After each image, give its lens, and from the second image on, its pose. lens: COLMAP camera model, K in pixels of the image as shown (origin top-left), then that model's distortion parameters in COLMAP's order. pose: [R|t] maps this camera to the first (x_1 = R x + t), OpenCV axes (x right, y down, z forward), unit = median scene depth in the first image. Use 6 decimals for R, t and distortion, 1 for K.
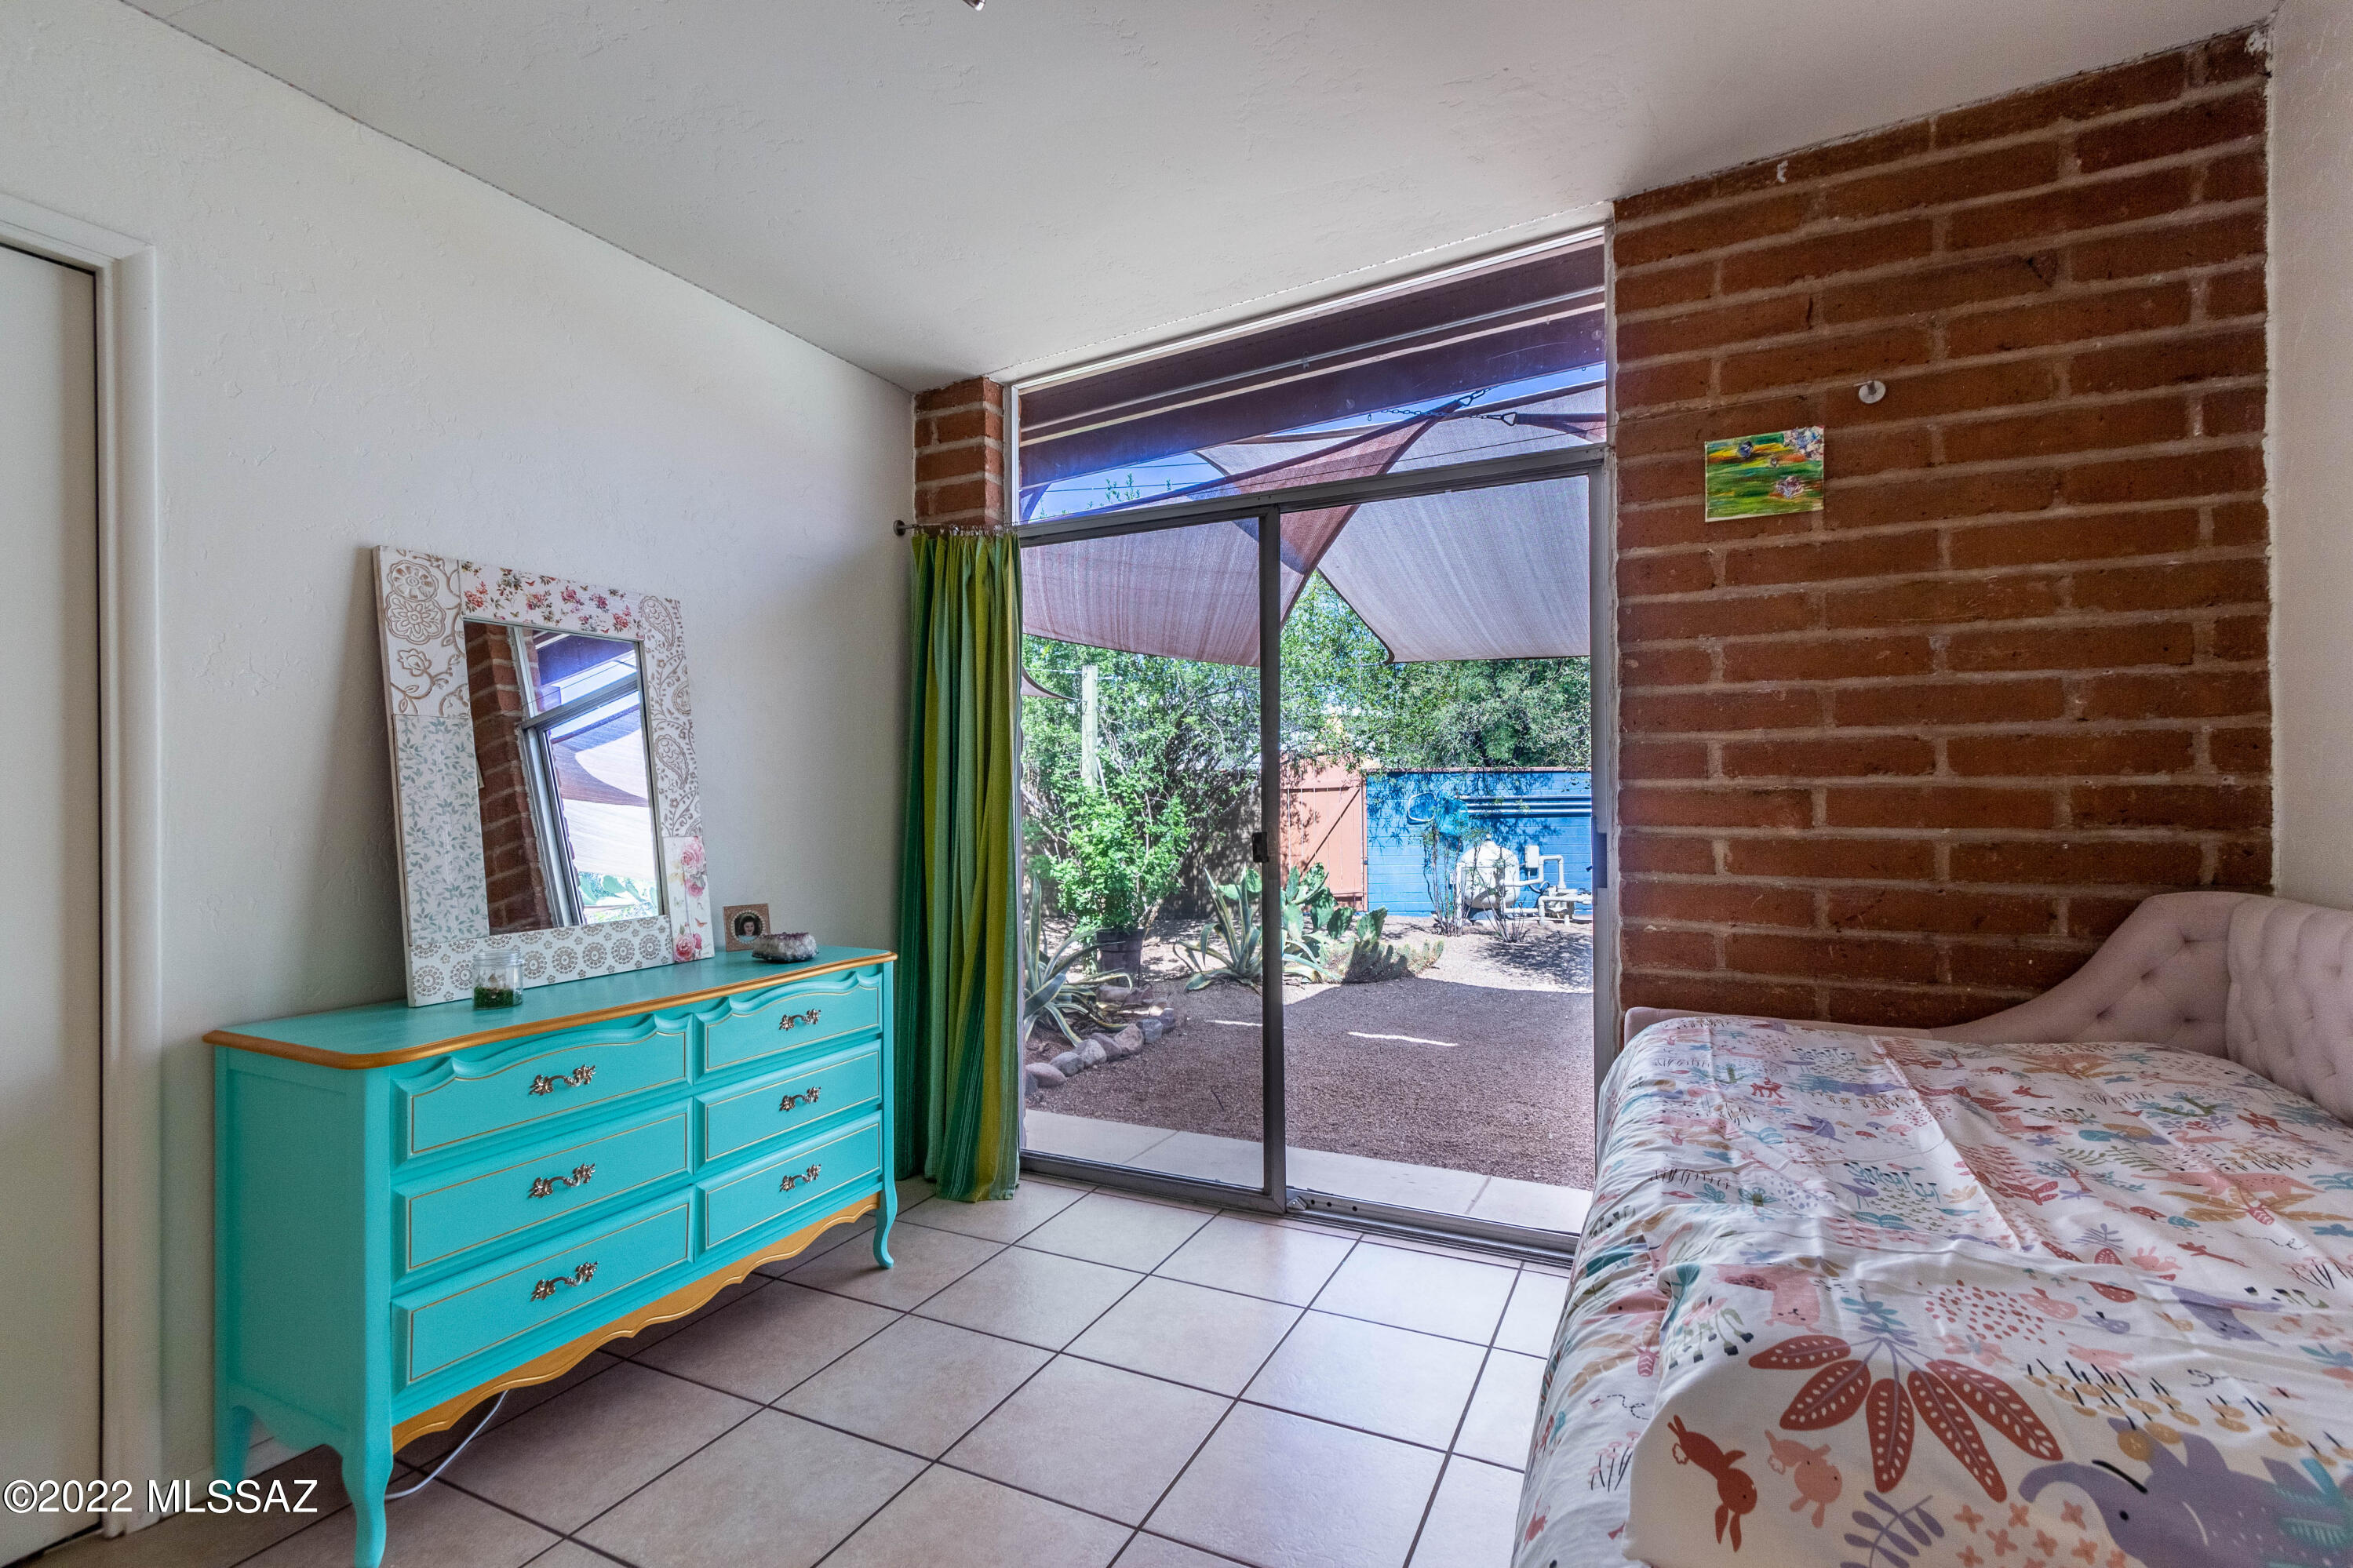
lens RADIAL K [[1075.7, 0, 1172.7], [0, 1075.7, 773.7], [0, 0, 1]] dist [0.003863, -0.000671]
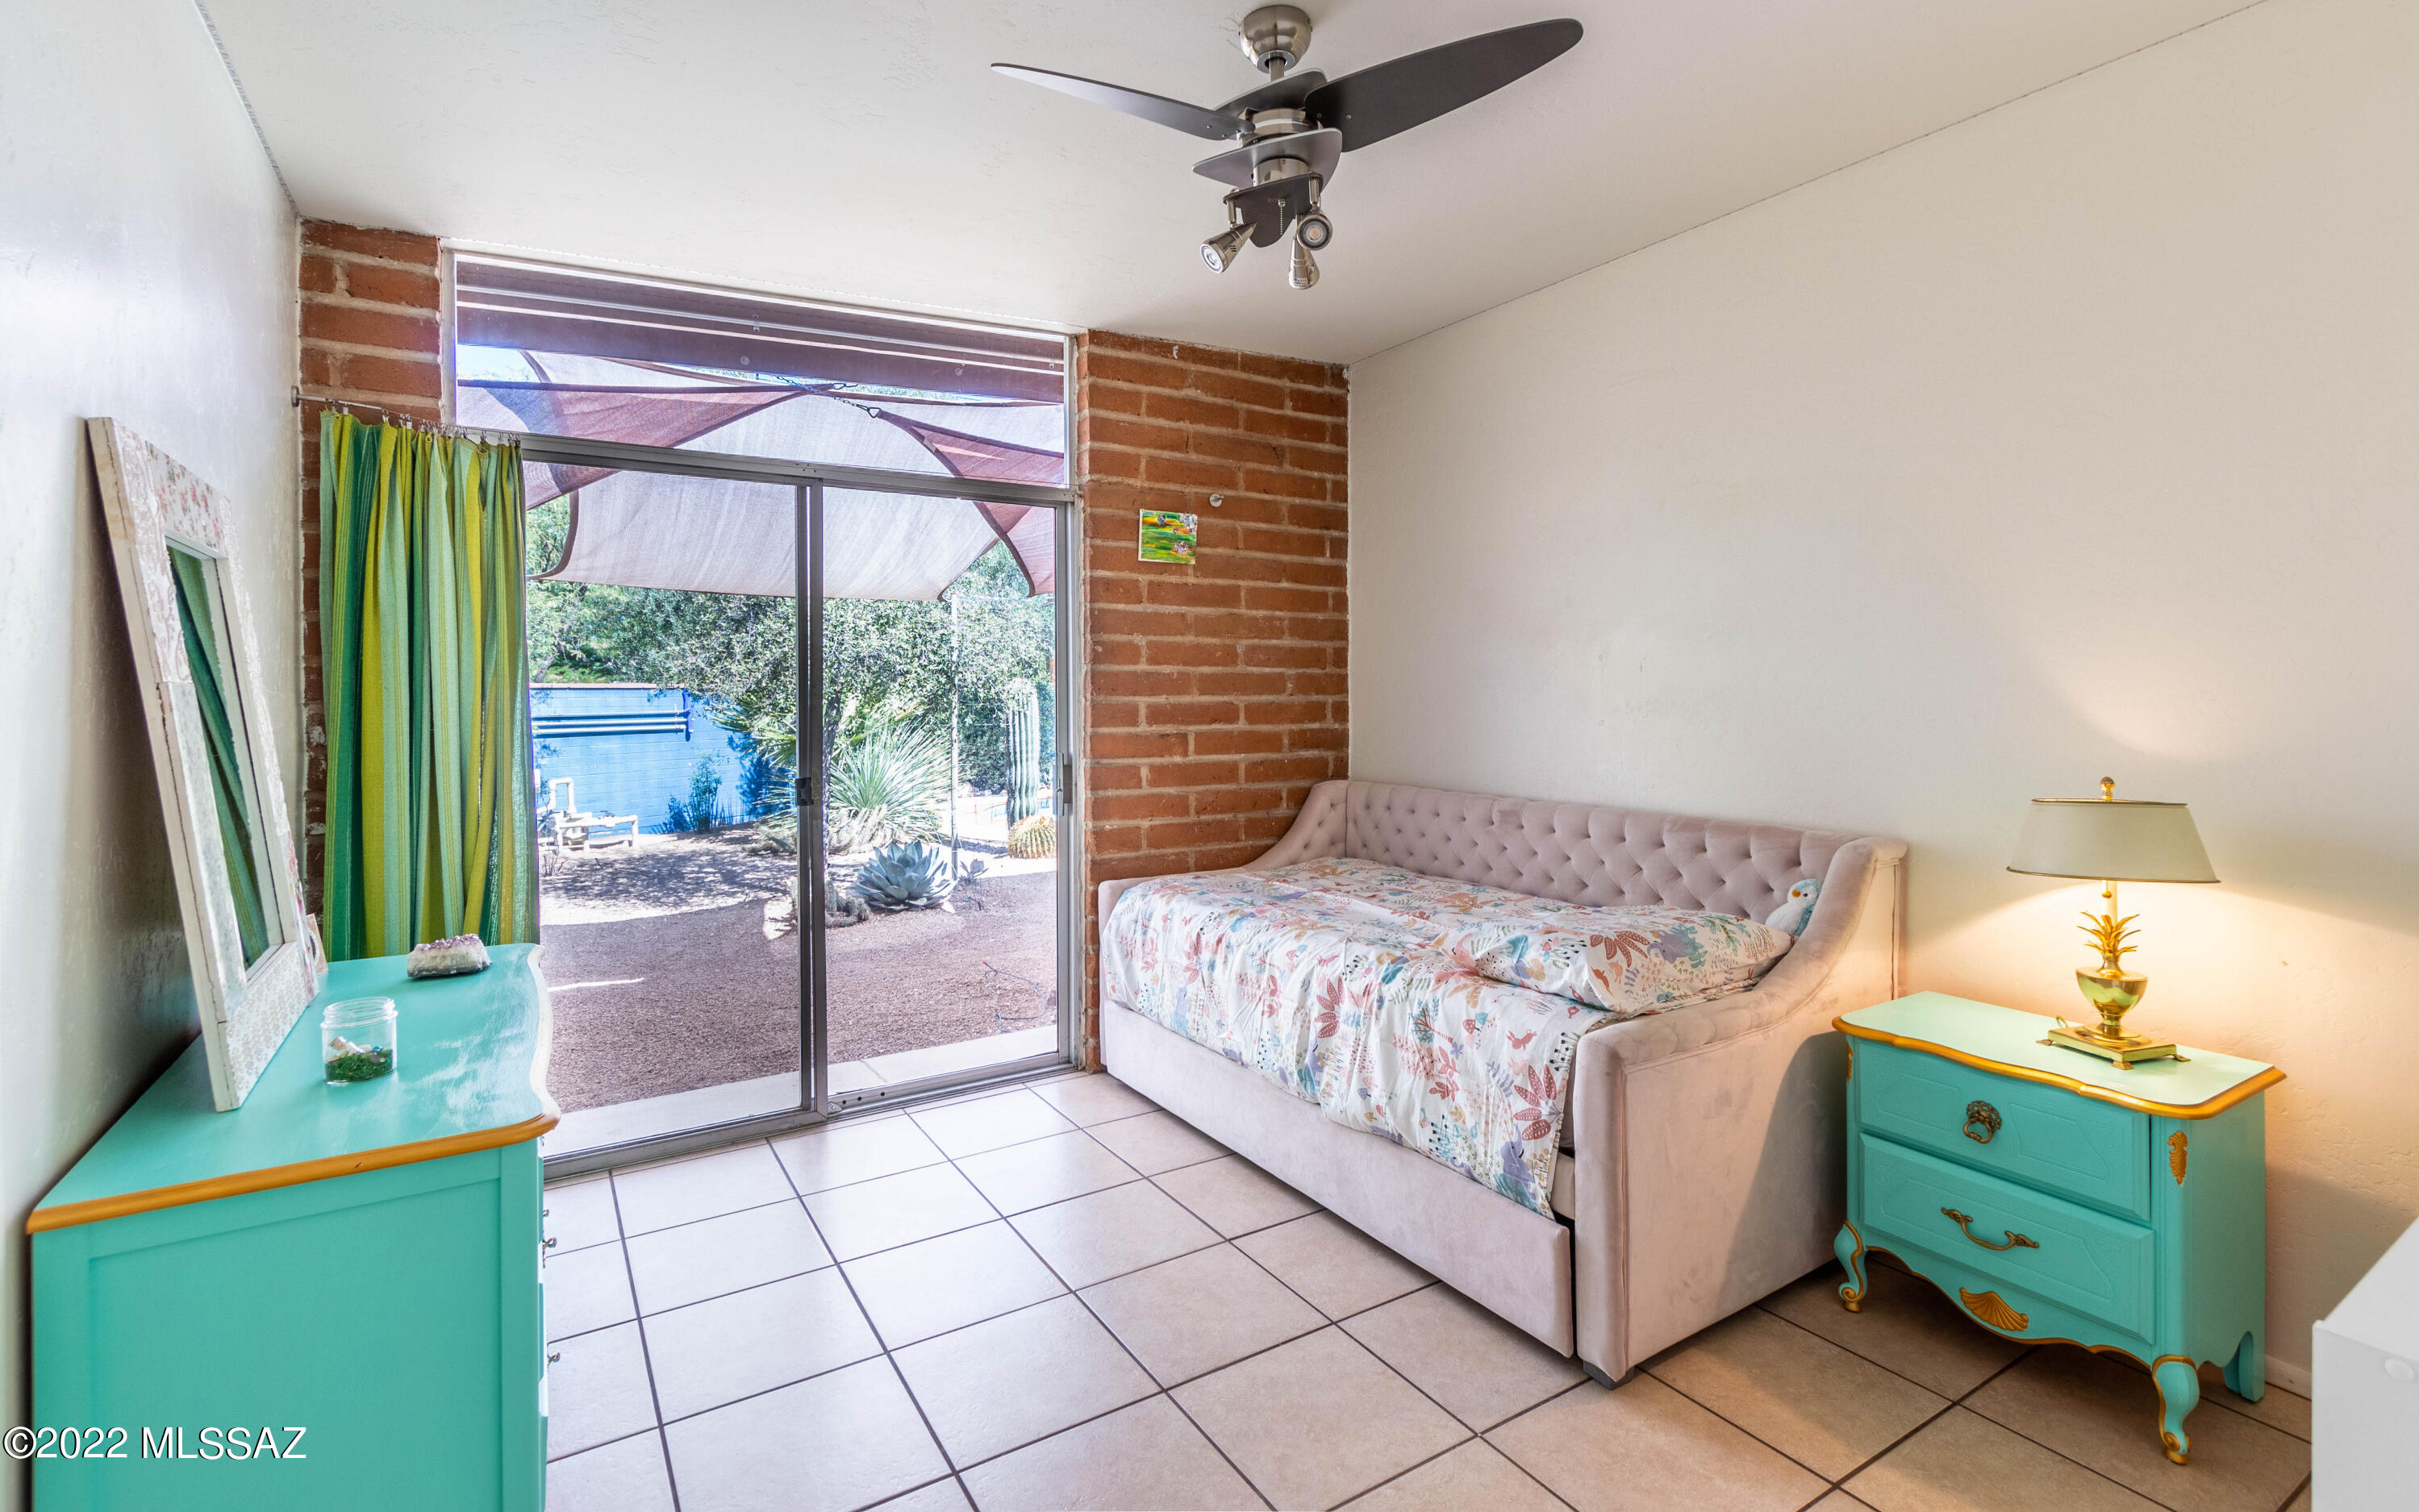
lens RADIAL K [[1126.5, 0, 1198.6], [0, 1126.5, 672.8], [0, 0, 1]] dist [-0.000555, 0.000591]
pose [[0.520379, 0.019485, 0.853713, -0.878762], [-0.016558, 0.999782, -0.012727, -0.056002], [-0.853775, -0.007513, 0.520588, 0.087808]]
